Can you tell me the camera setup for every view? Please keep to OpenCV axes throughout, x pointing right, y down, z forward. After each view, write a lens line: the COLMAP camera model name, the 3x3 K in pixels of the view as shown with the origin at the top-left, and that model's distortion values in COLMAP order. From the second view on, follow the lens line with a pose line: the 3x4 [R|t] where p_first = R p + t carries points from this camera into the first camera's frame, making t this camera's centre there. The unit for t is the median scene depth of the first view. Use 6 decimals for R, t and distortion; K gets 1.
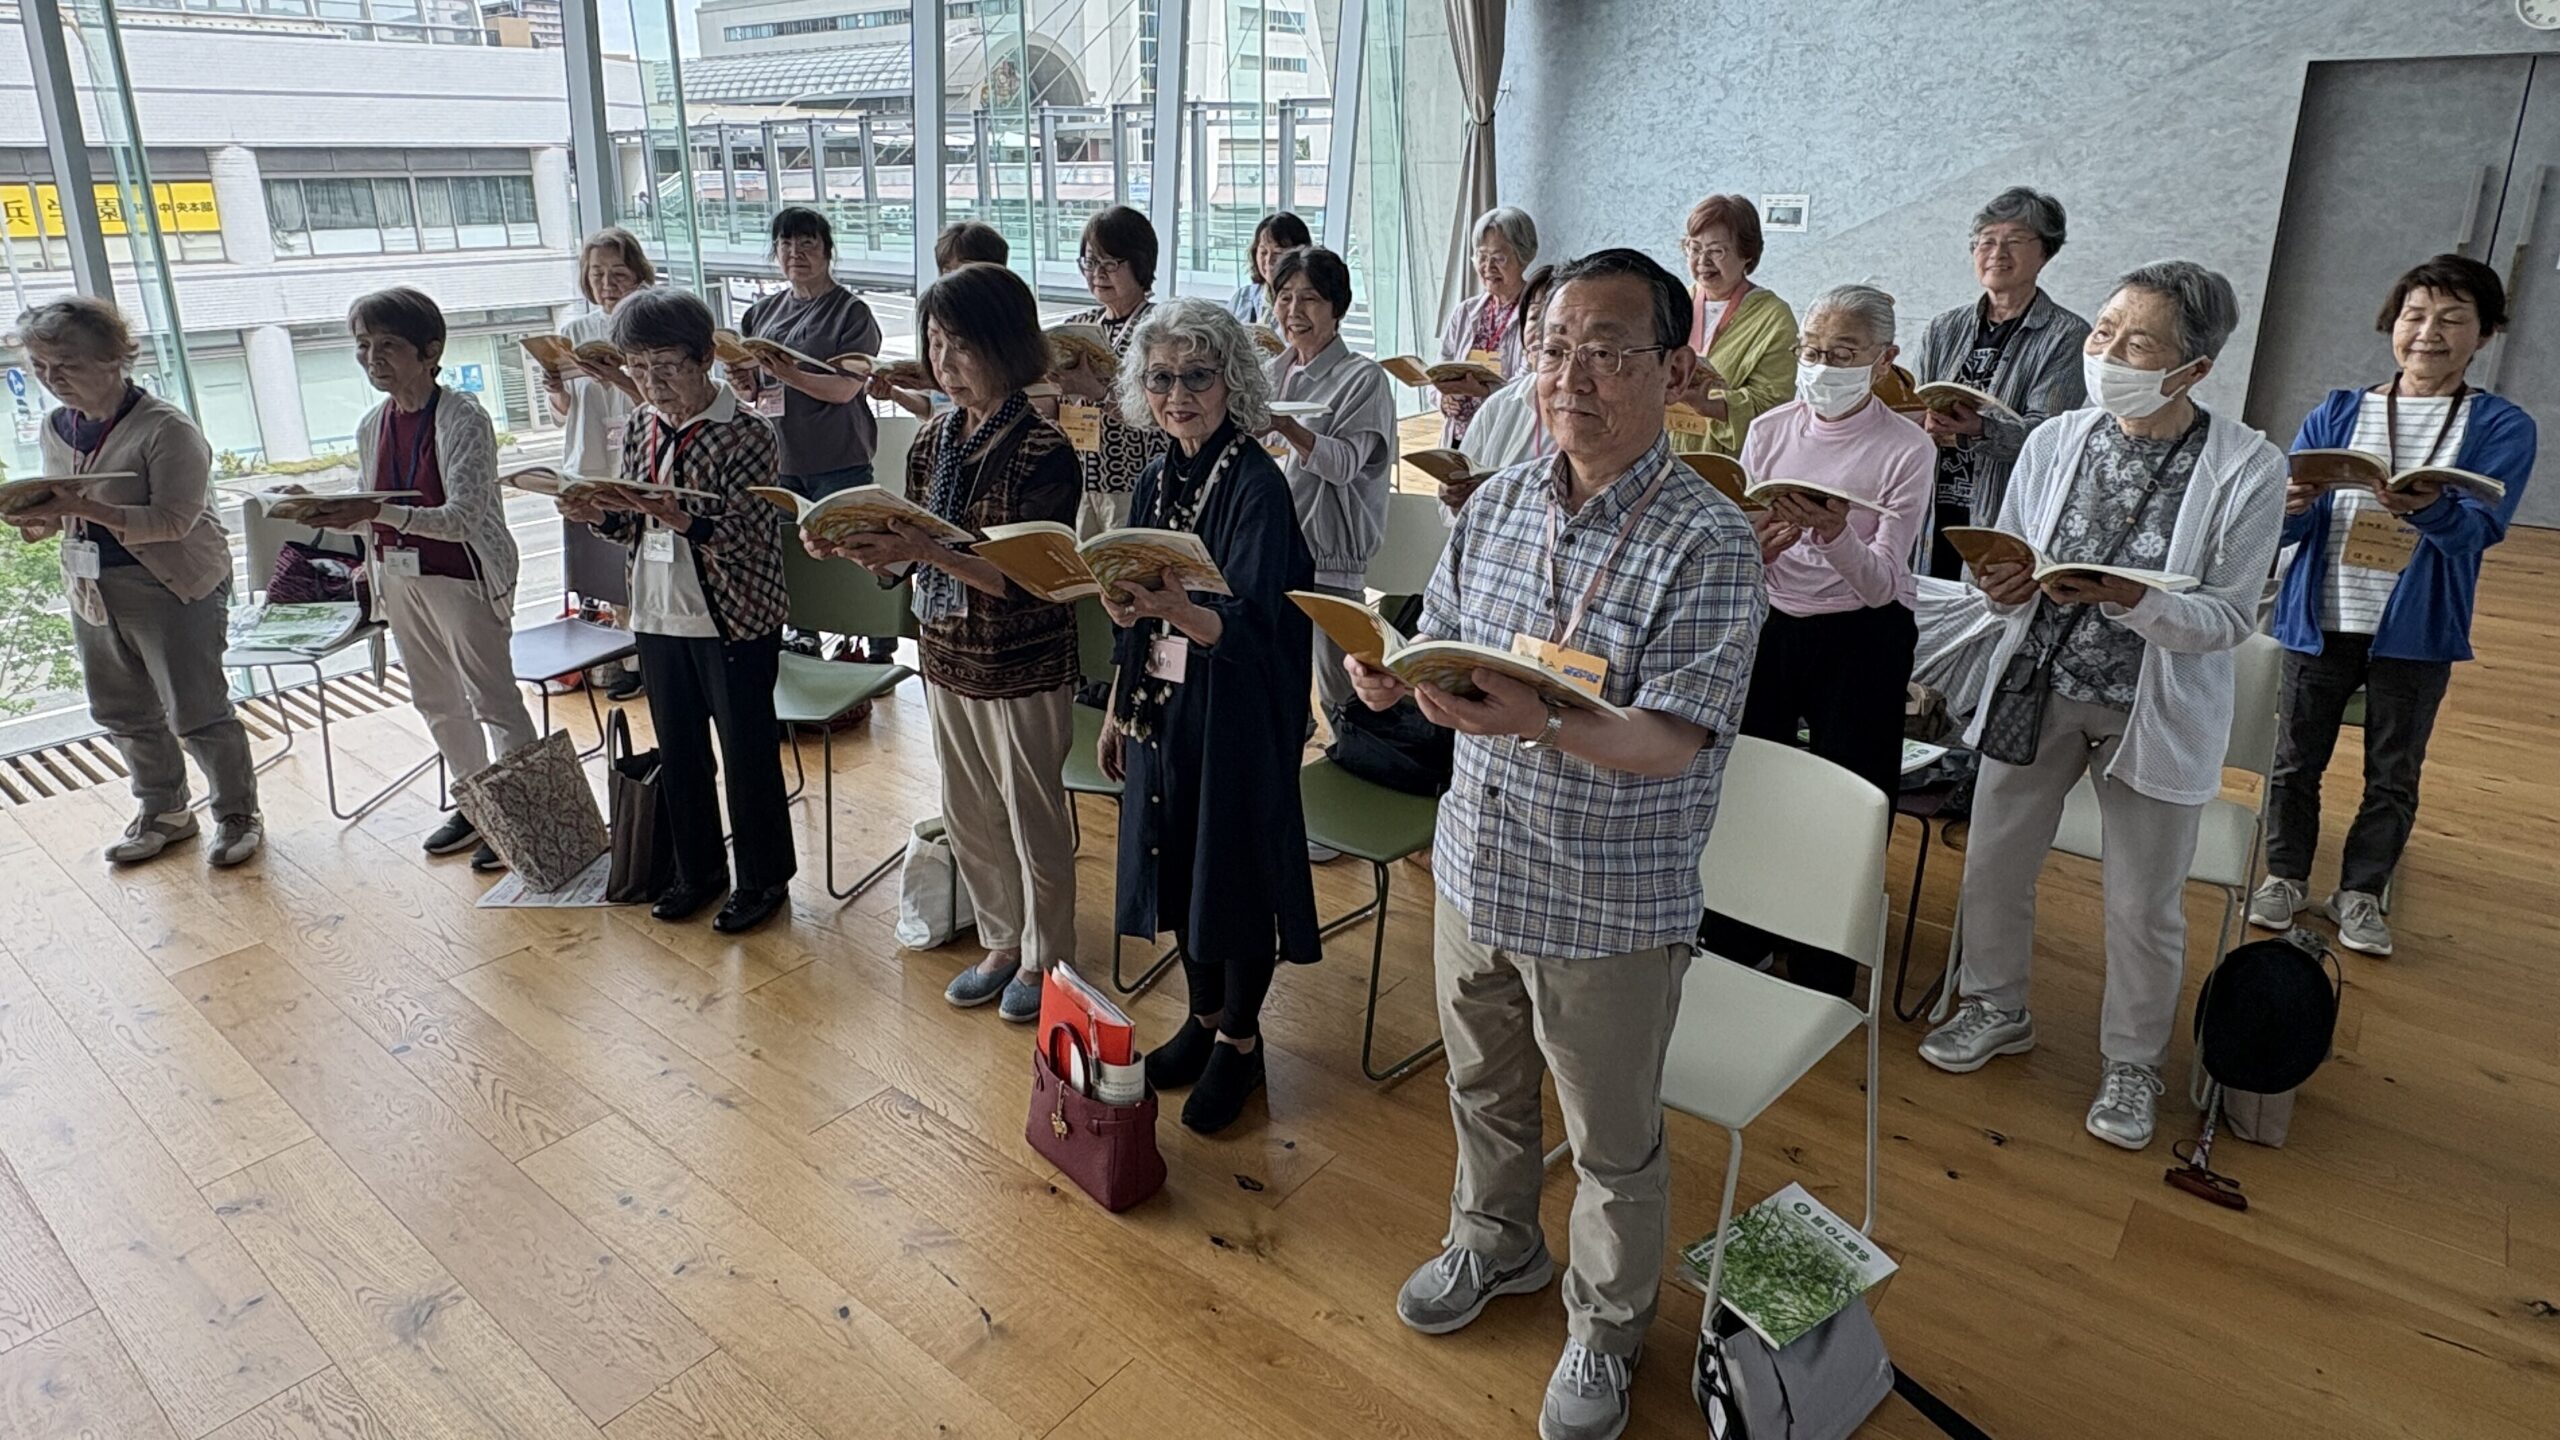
lens RADIAL K [[1491.2, 0, 1249.1], [0, 1491.2, 581.9], [0, 0, 1]] dist [0.004613, 0.001322]
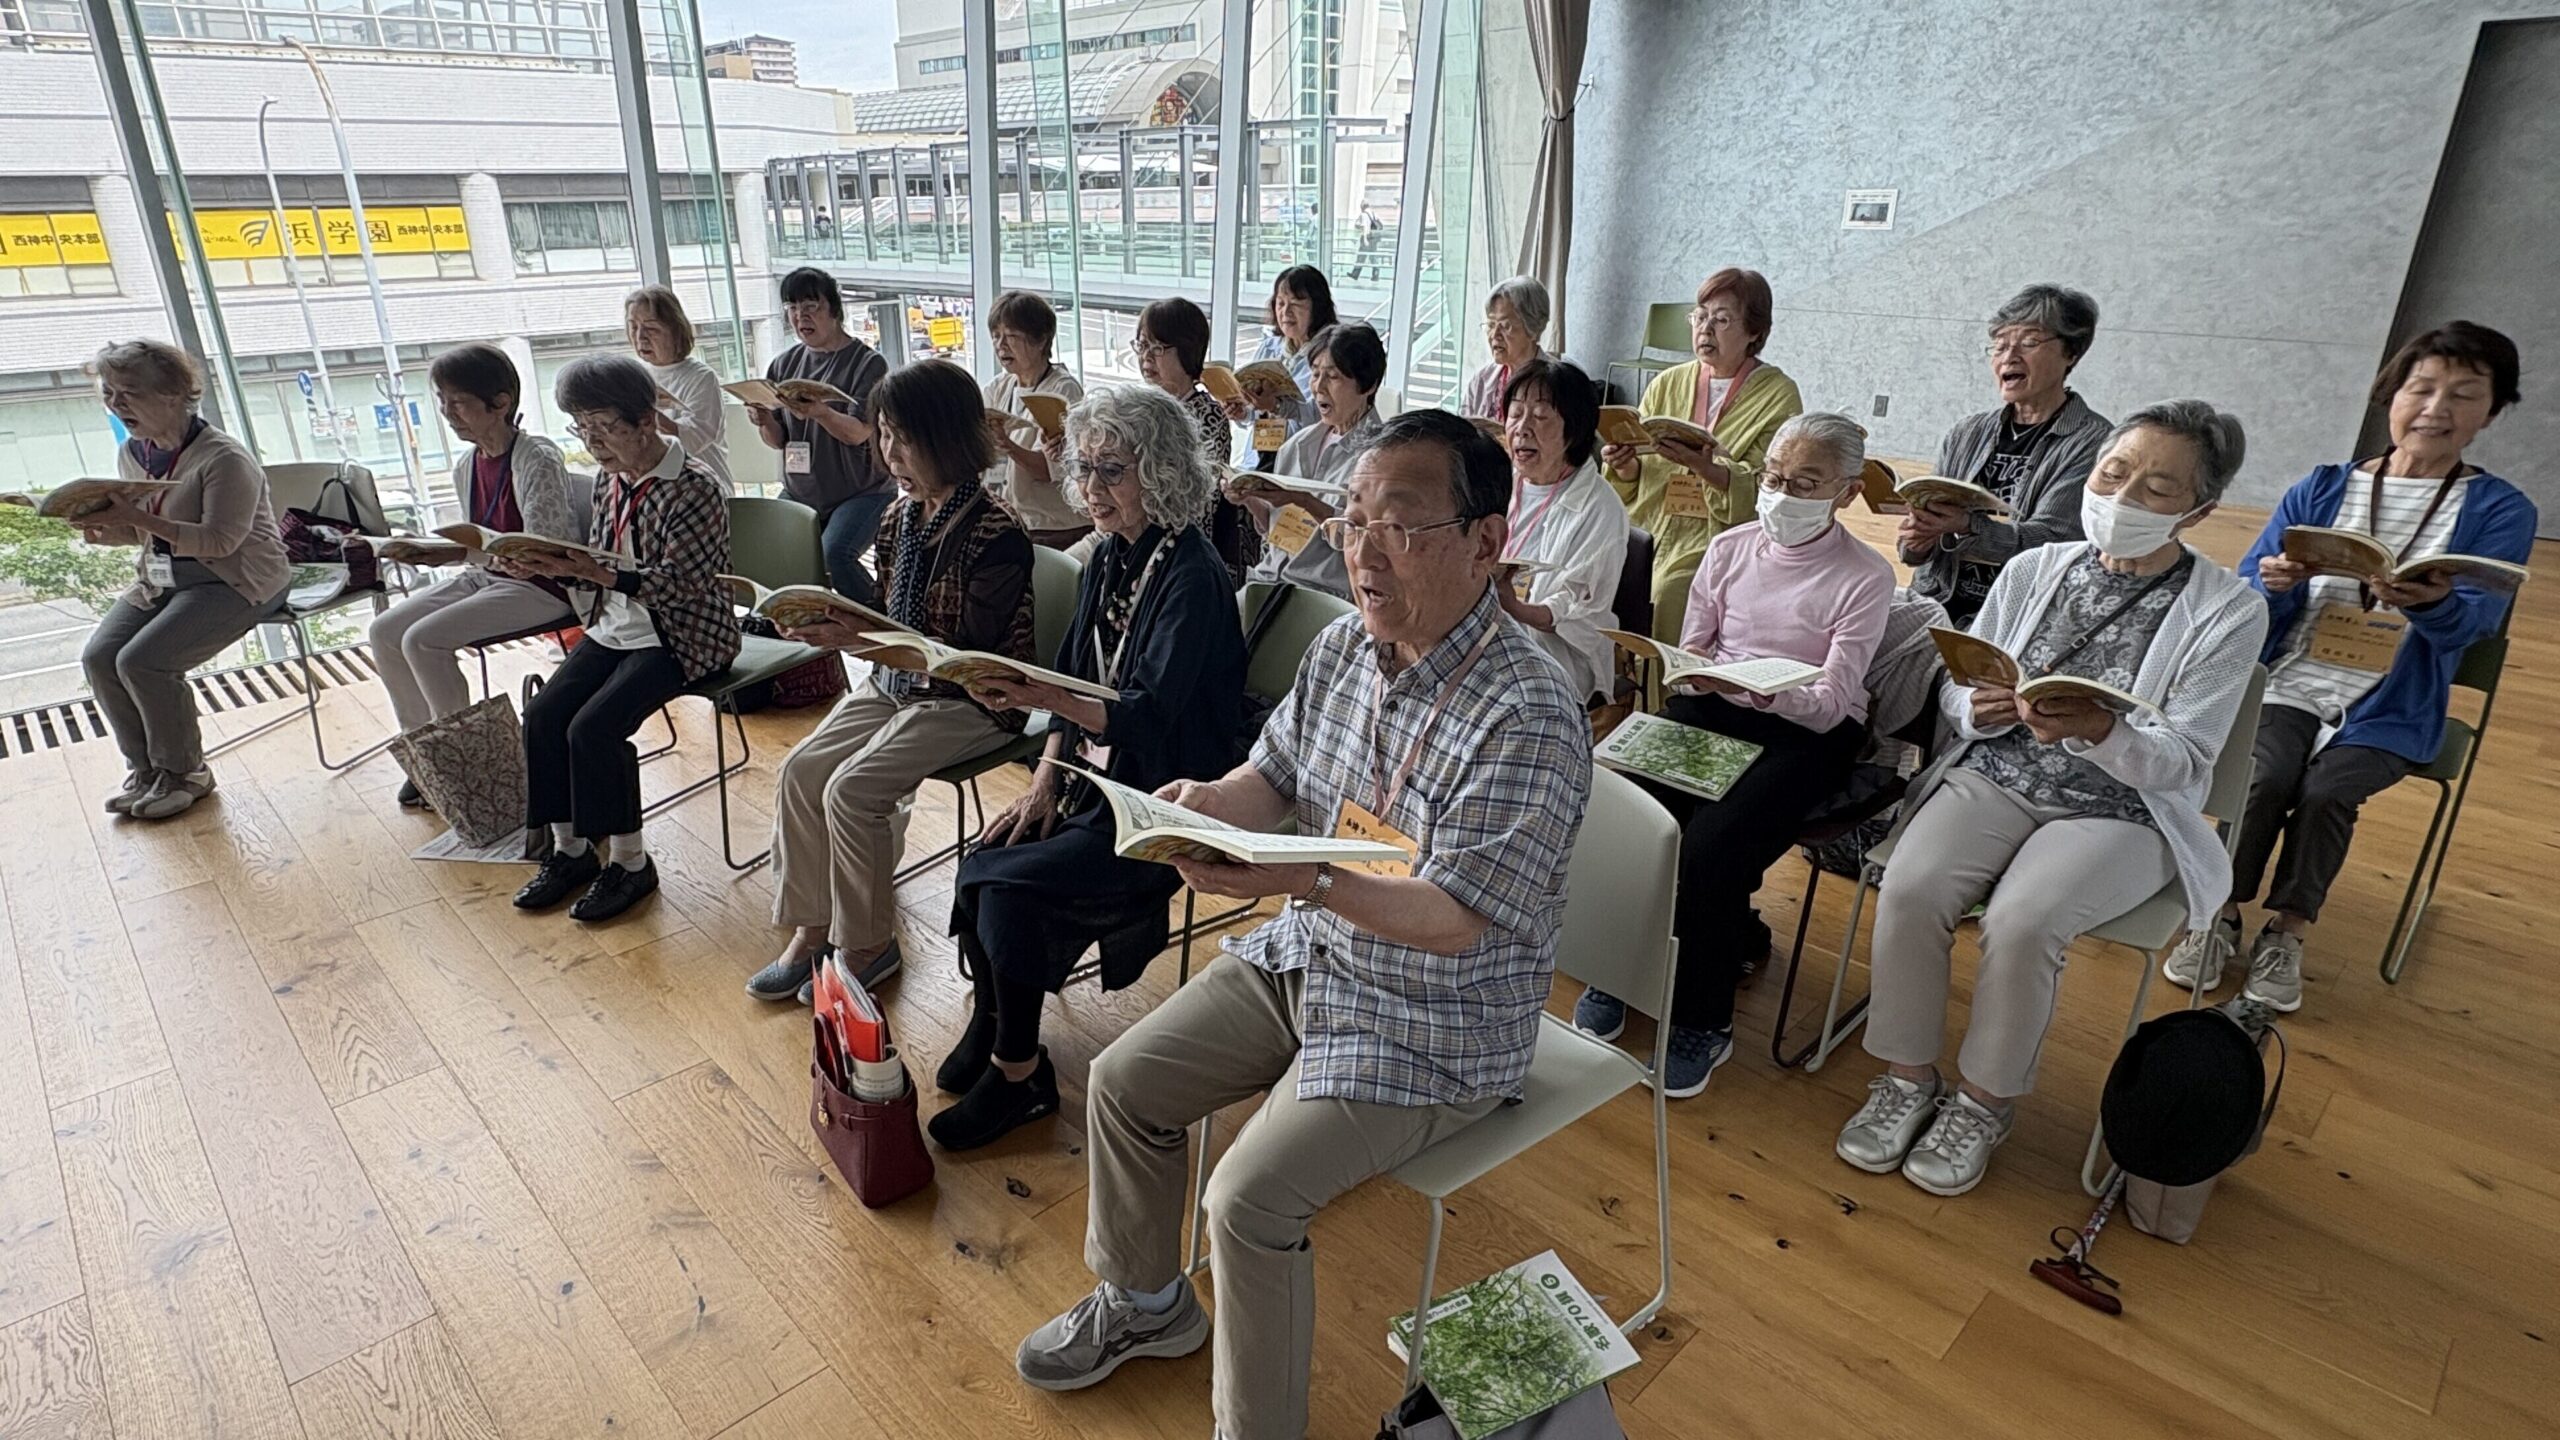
lens RADIAL K [[1356.5, 0, 1220.7], [0, 1356.5, 728.4], [0, 0, 1]] dist [0.005211, -0.001304]
pose [[0.991570, 0.041825, -0.122639, 0.176722], [-0.028915, 0.994028, 0.105224, 0.009846], [0.126308, -0.100791, 0.986857, 0.144102]]
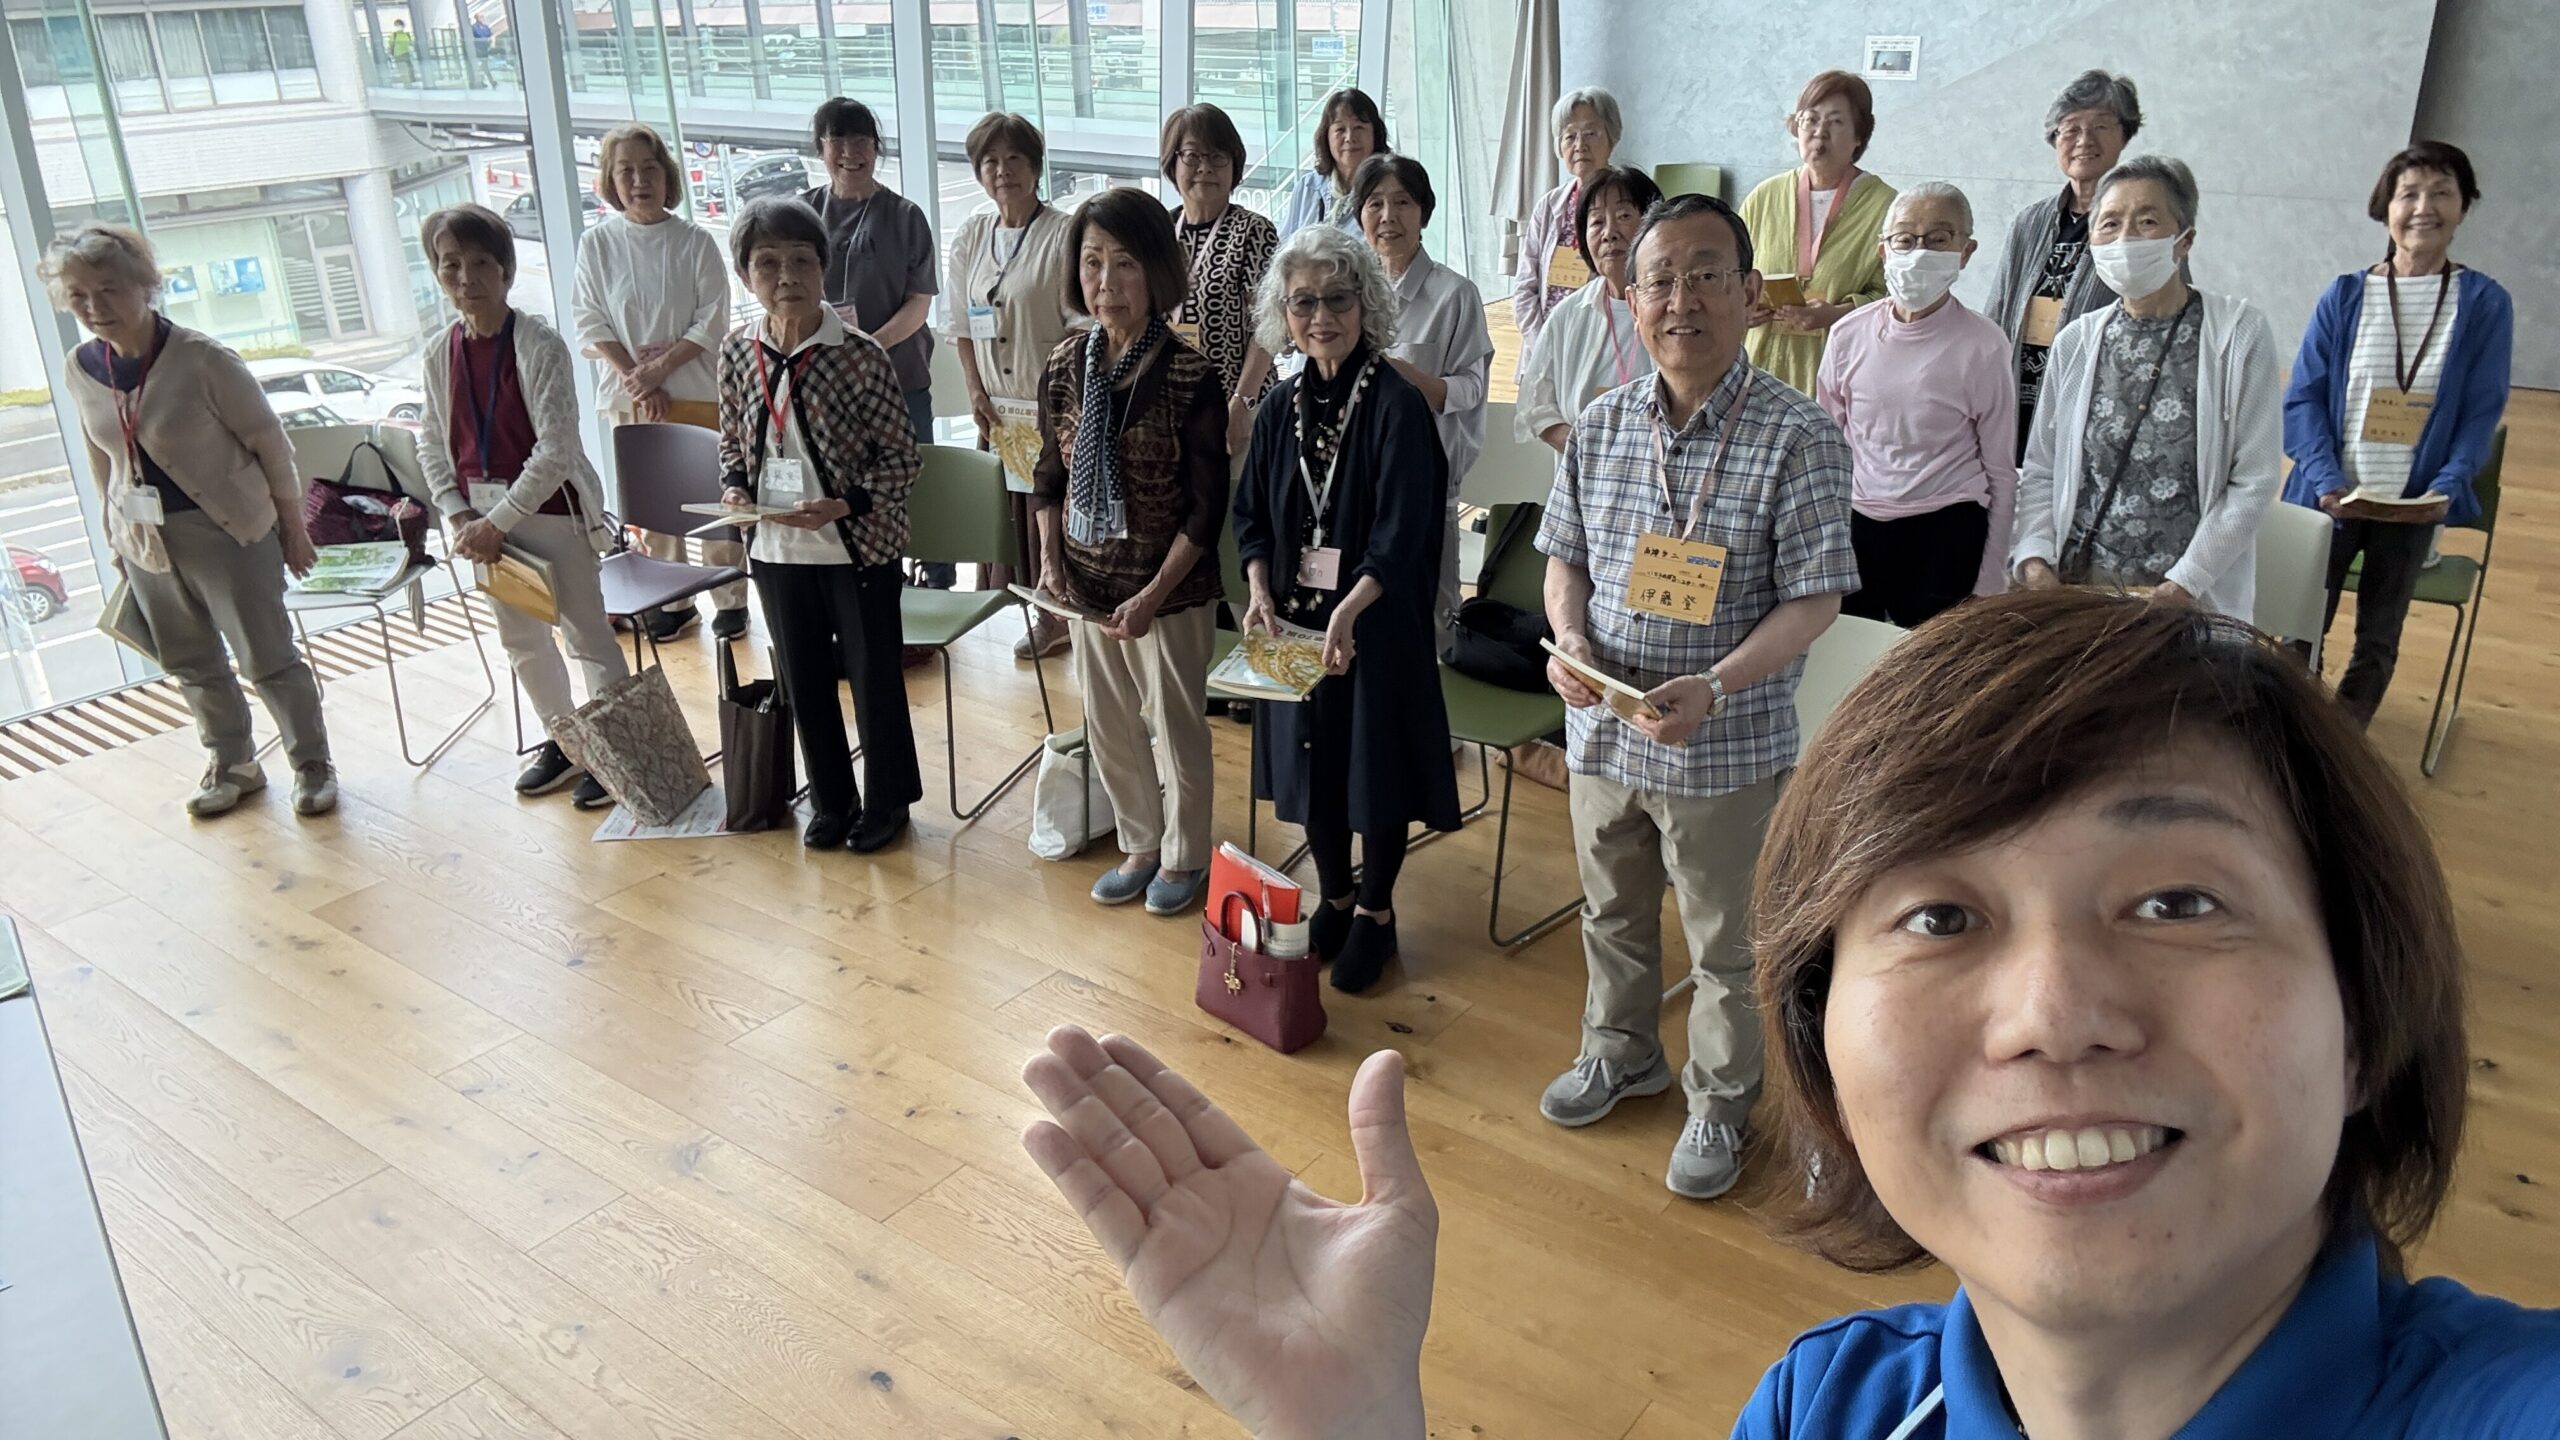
lens RADIAL K [[1819.8, 0, 1333.0], [0, 1819.8, 725.4], [0, 0, 1]] dist [0.151111, -0.252175]
pose [[0.998217, -0.032964, 0.049765, -0.087692], [0.026928, 0.992715, 0.117436, 0.008729], [-0.053274, -0.115887, 0.991833, -0.270244]]
